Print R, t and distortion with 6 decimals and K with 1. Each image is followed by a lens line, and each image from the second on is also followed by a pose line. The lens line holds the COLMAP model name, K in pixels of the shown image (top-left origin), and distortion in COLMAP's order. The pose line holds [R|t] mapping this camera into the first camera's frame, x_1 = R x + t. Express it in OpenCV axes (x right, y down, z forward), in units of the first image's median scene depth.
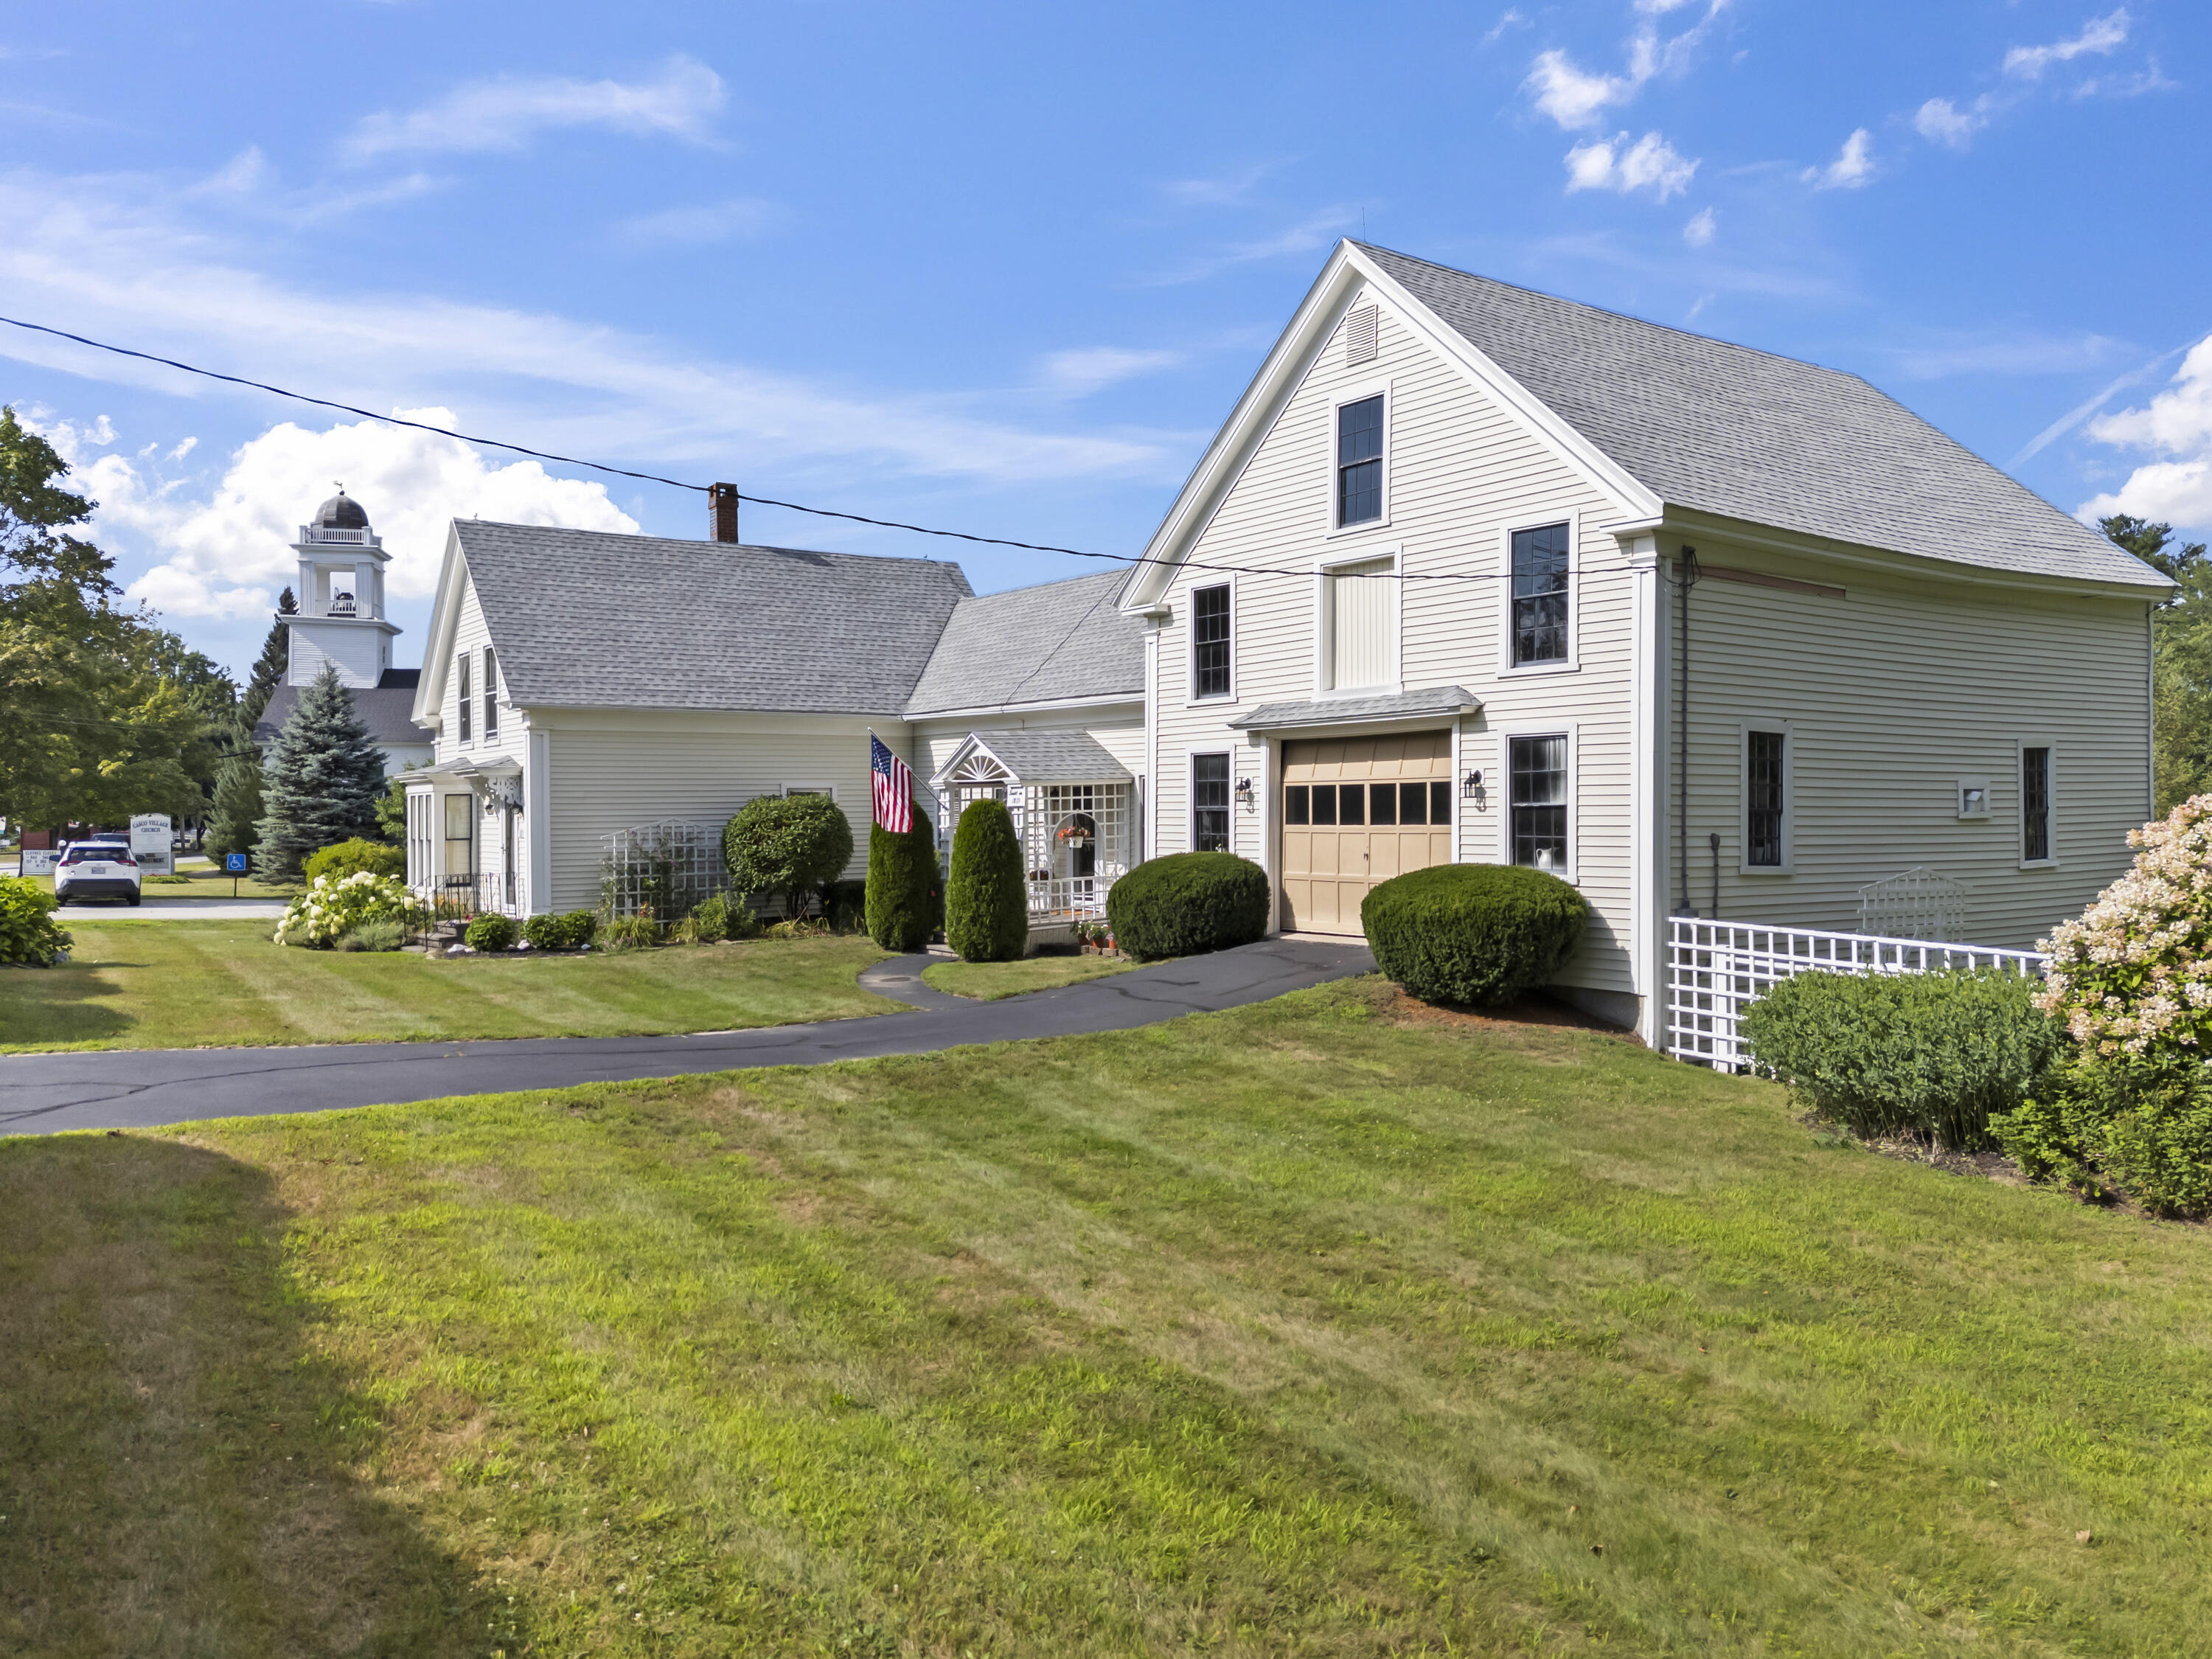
lens RADIAL K [[1706.5, 0, 1113.7], [0, 1706.5, 814.4], [0, 0, 1]] dist [0.037194, 0.029115]
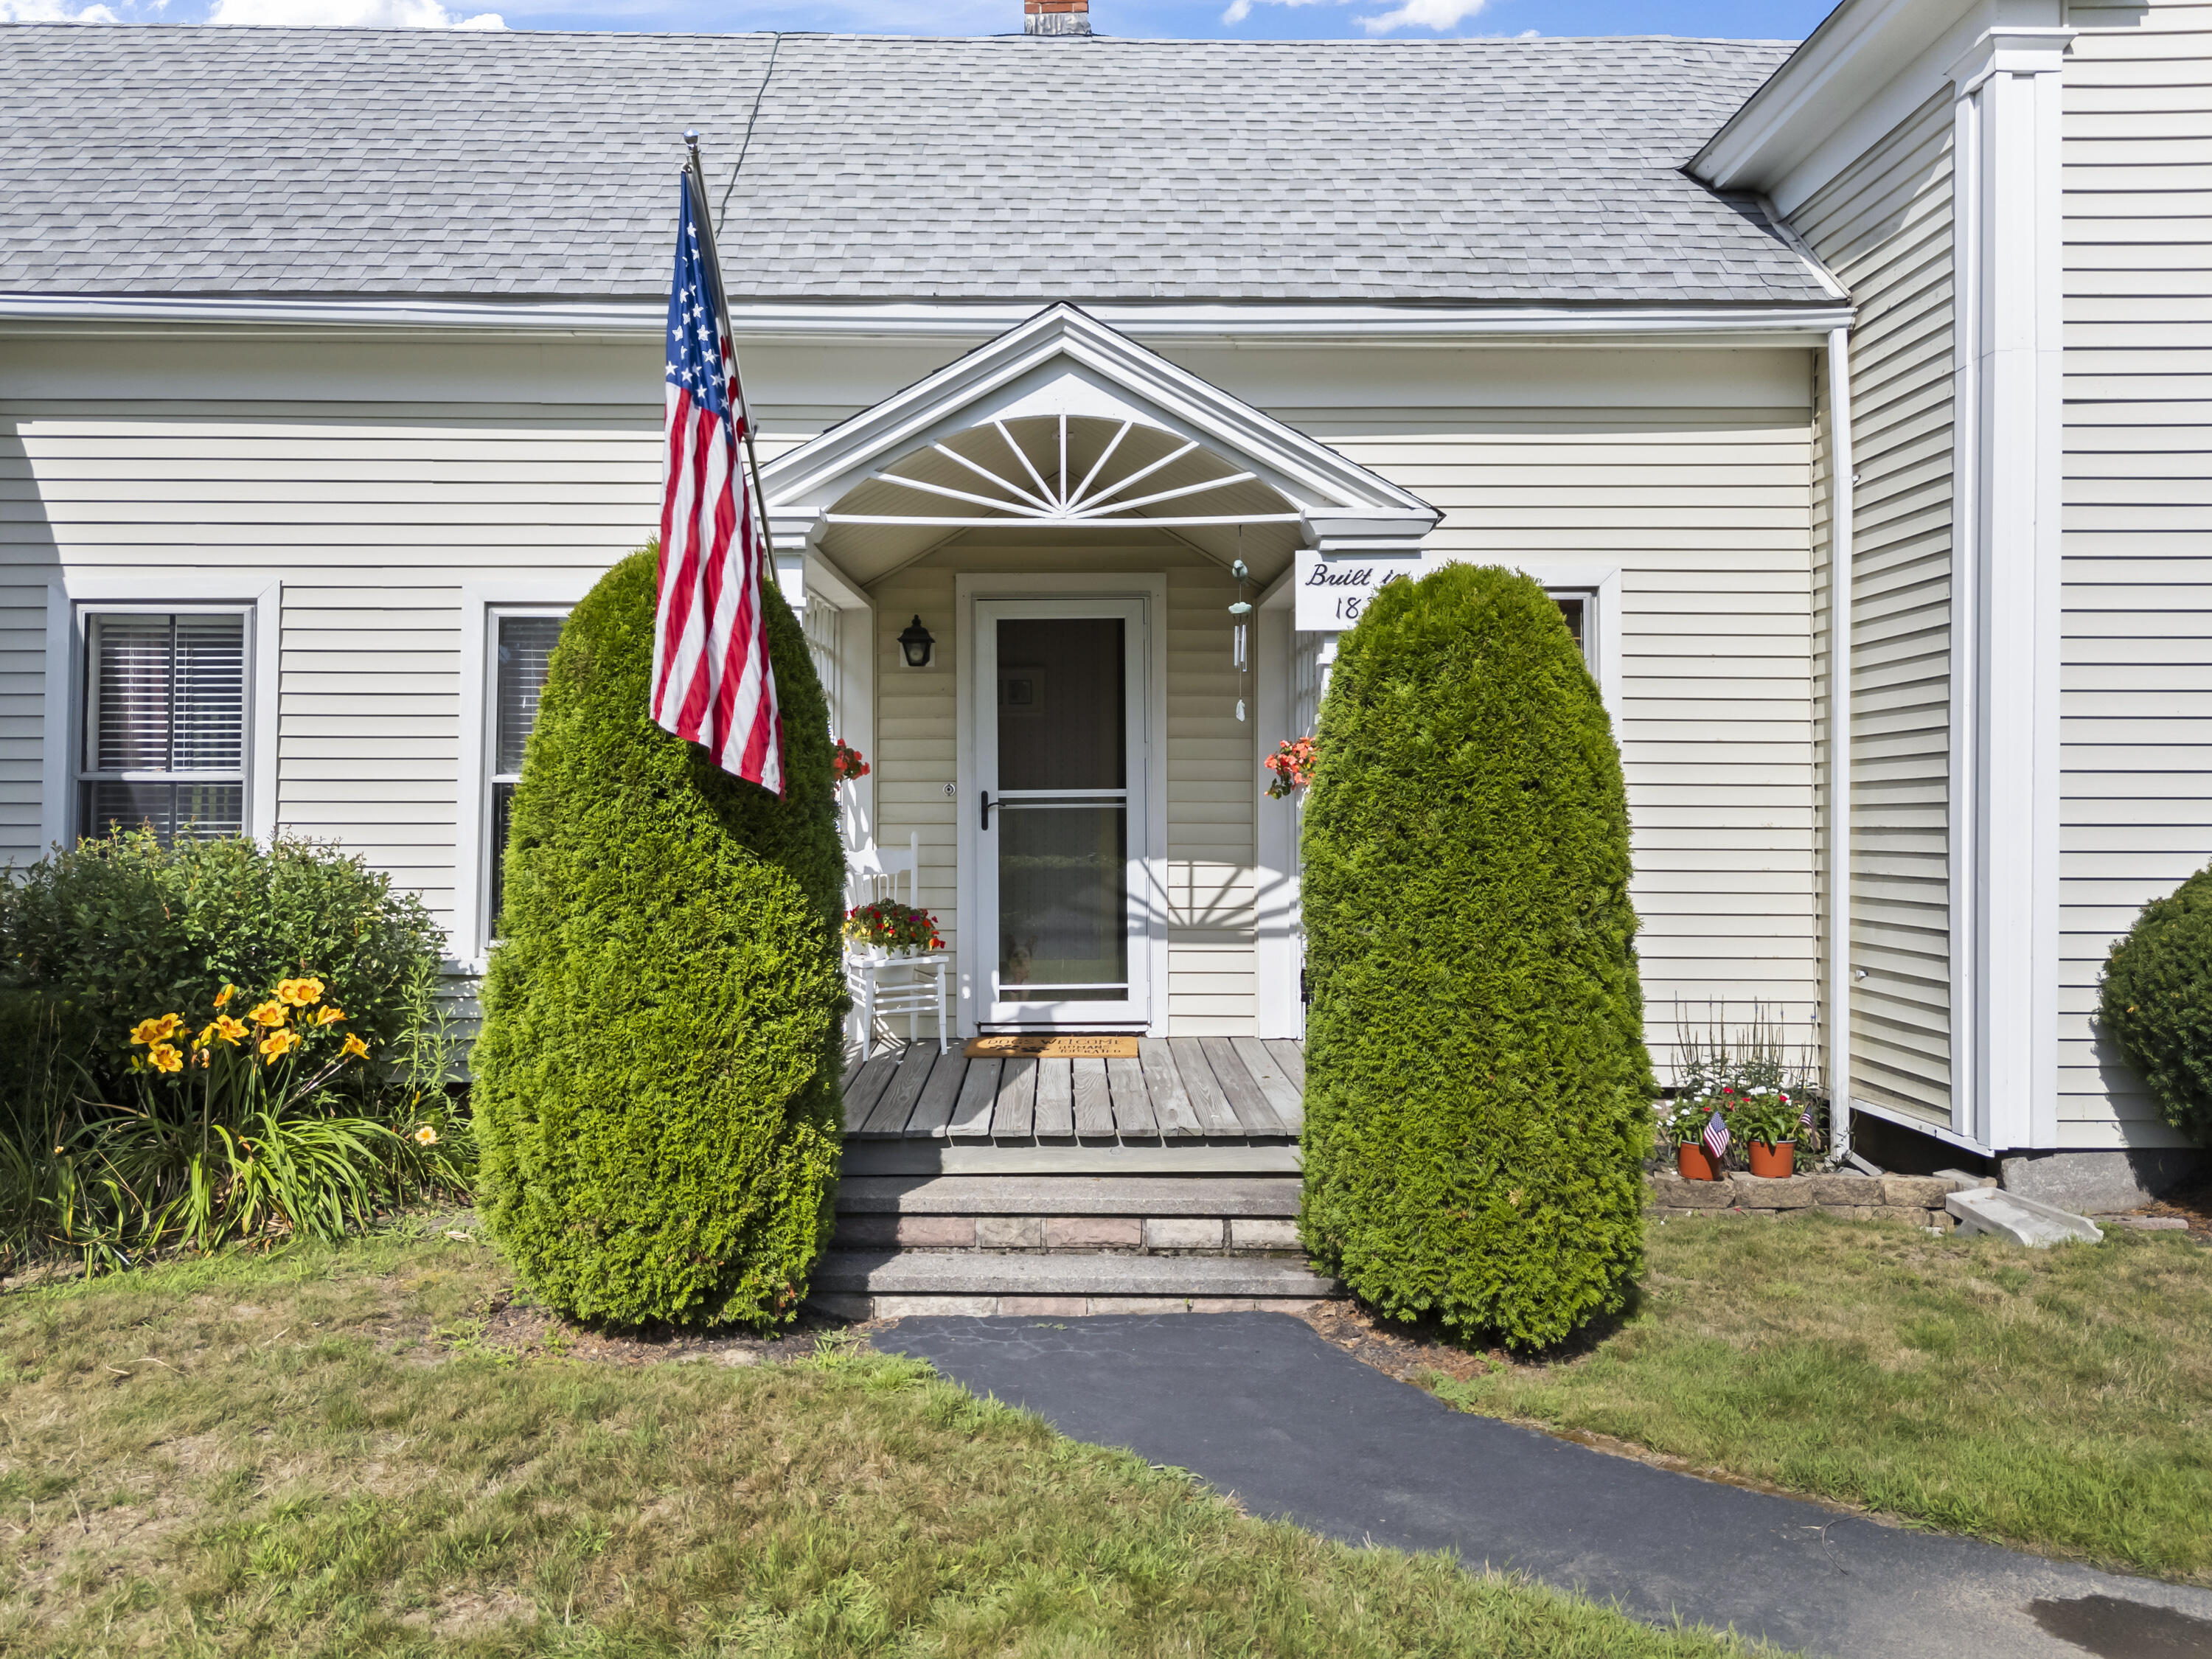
lens RADIAL K [[1629.8, 0, 1086.6], [0, 1629.8, 791.5], [0, 0, 1]] dist [0.063735, -0.054471]
pose [[0.580193, 0.028781, 0.813970, -0.332492], [-0.002655, 0.999437, -0.033447, 0.031949], [-0.814475, 0.017245, 0.579943, 1.114388]]
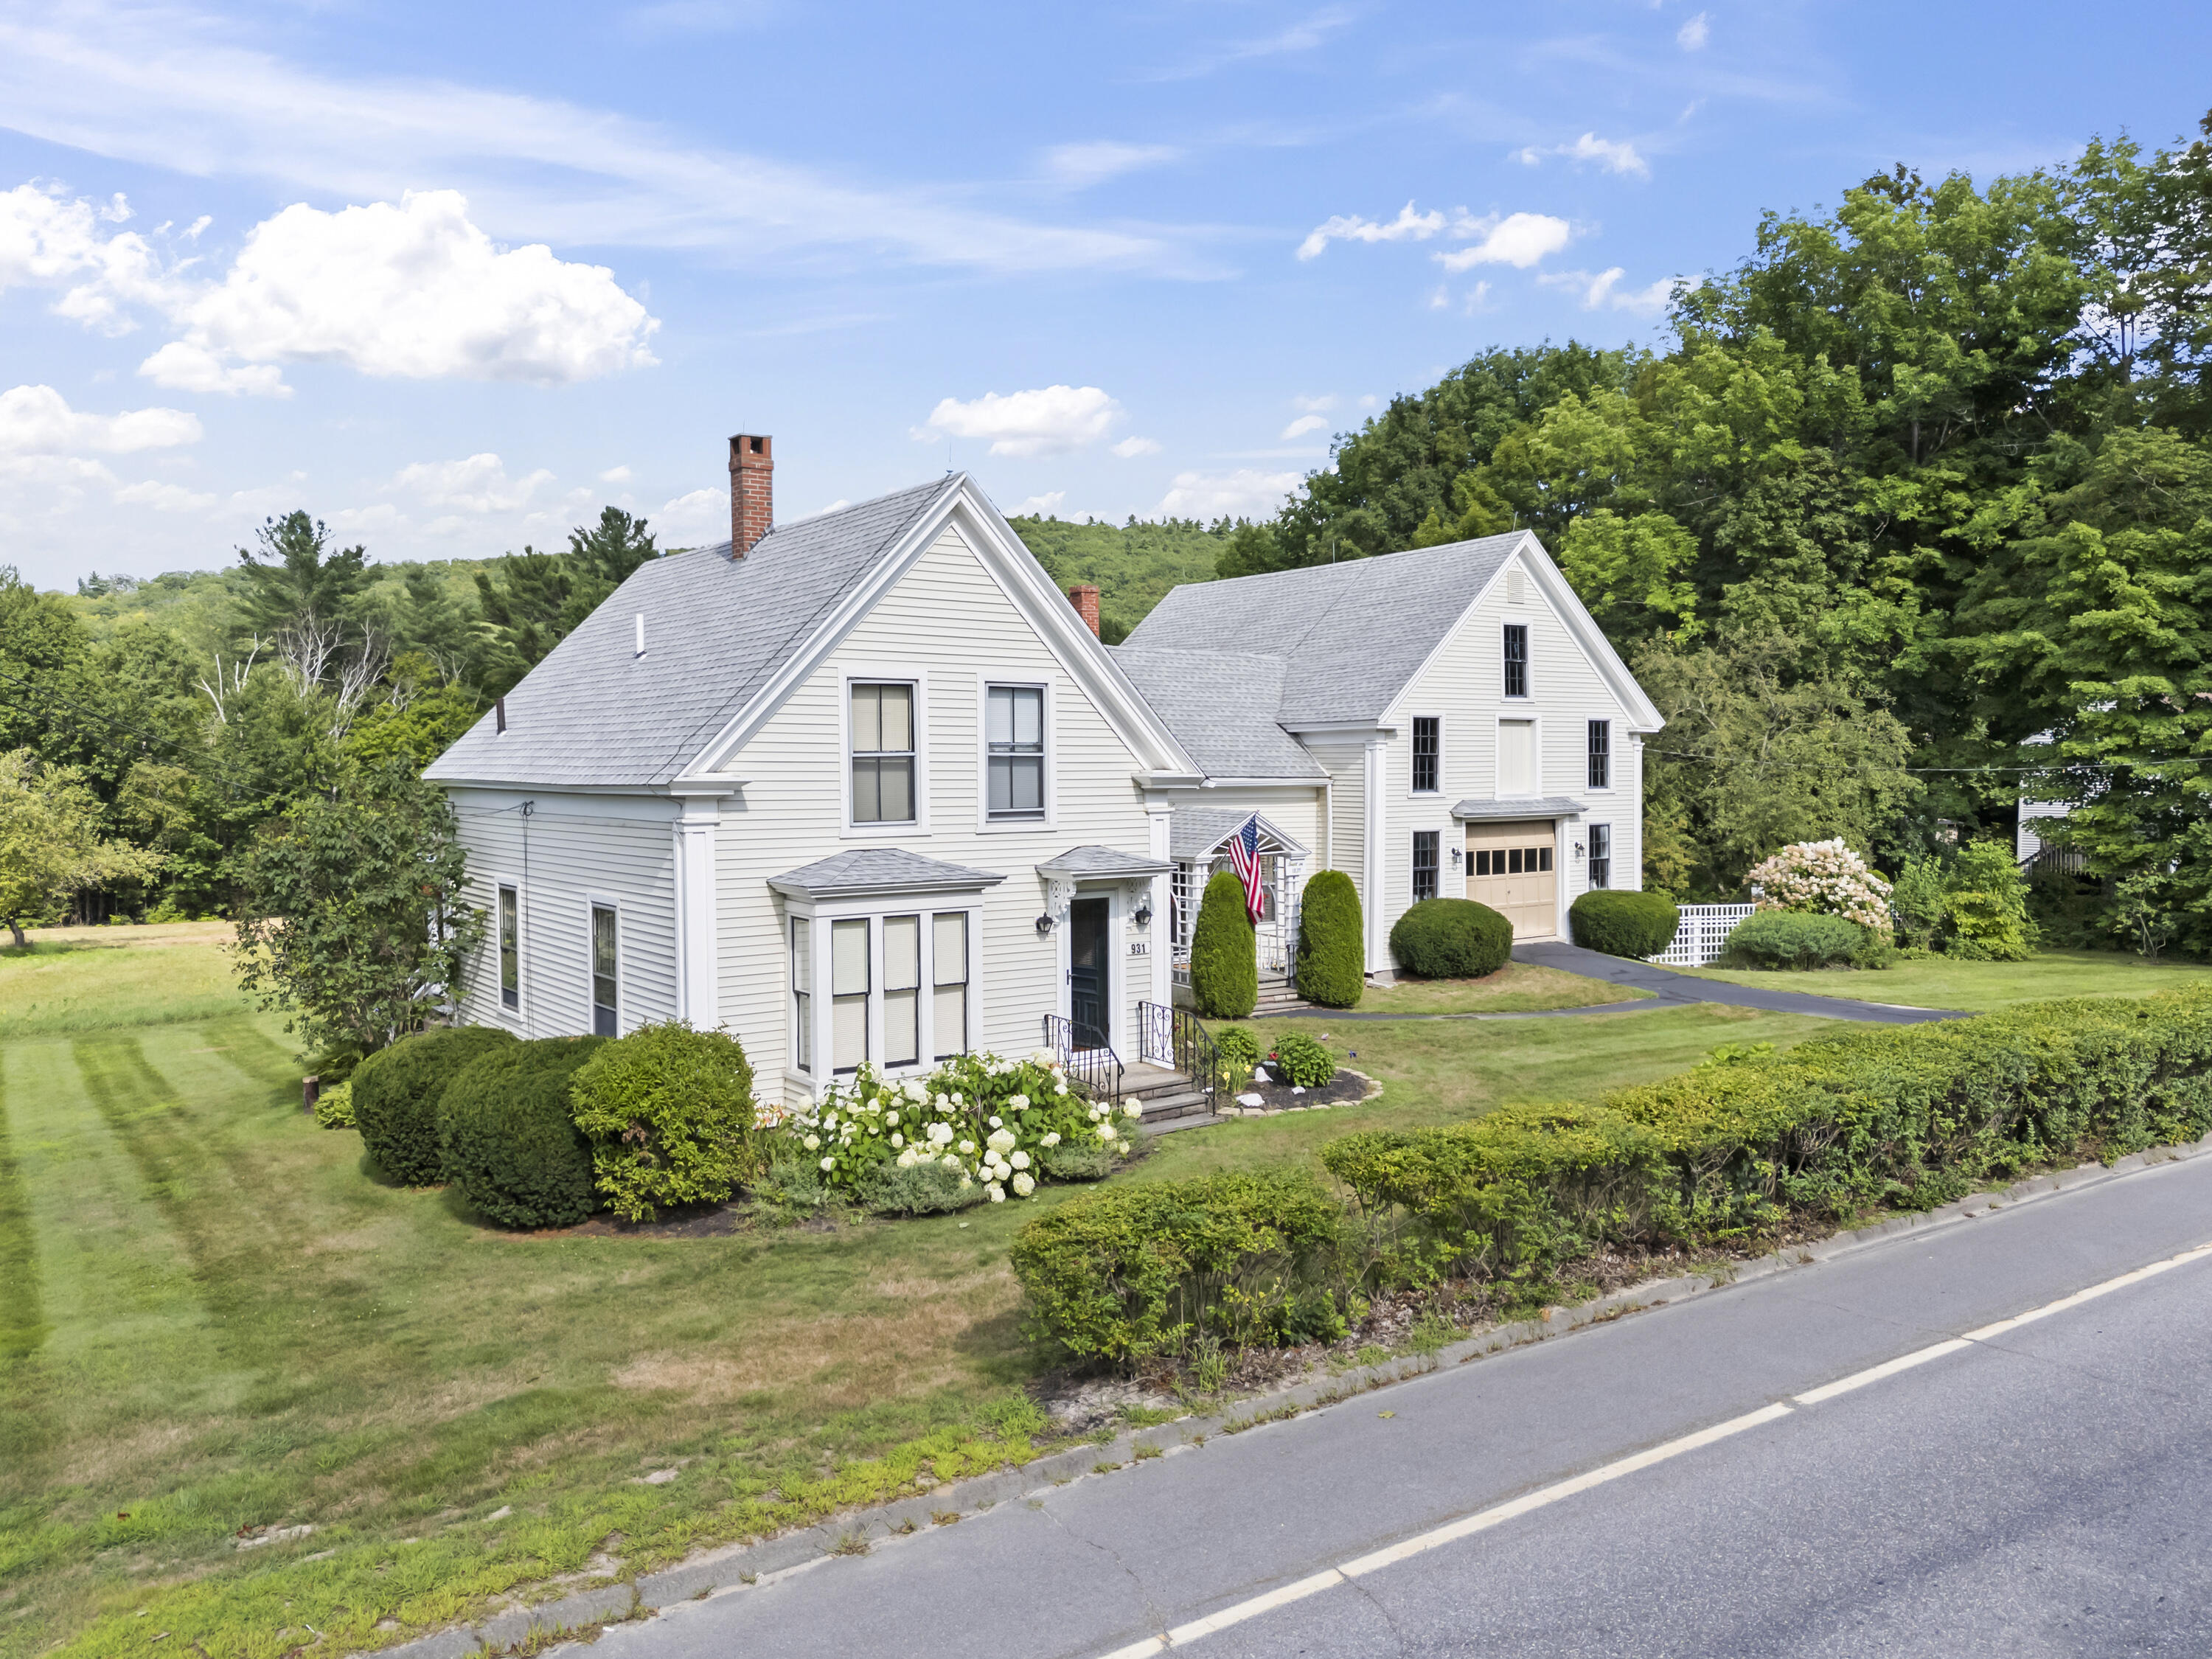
lens RADIAL K [[1629.8, 0, 1078.6], [0, 1629.8, 845.7], [0, 0, 1]] dist [0.063735, -0.054471]
pose [[-0.014415, -0.037523, 0.999192, -1.465554], [0.003636, 0.999287, 0.037579, -0.084414], [-0.999889, 0.004175, -0.014268, 1.446692]]
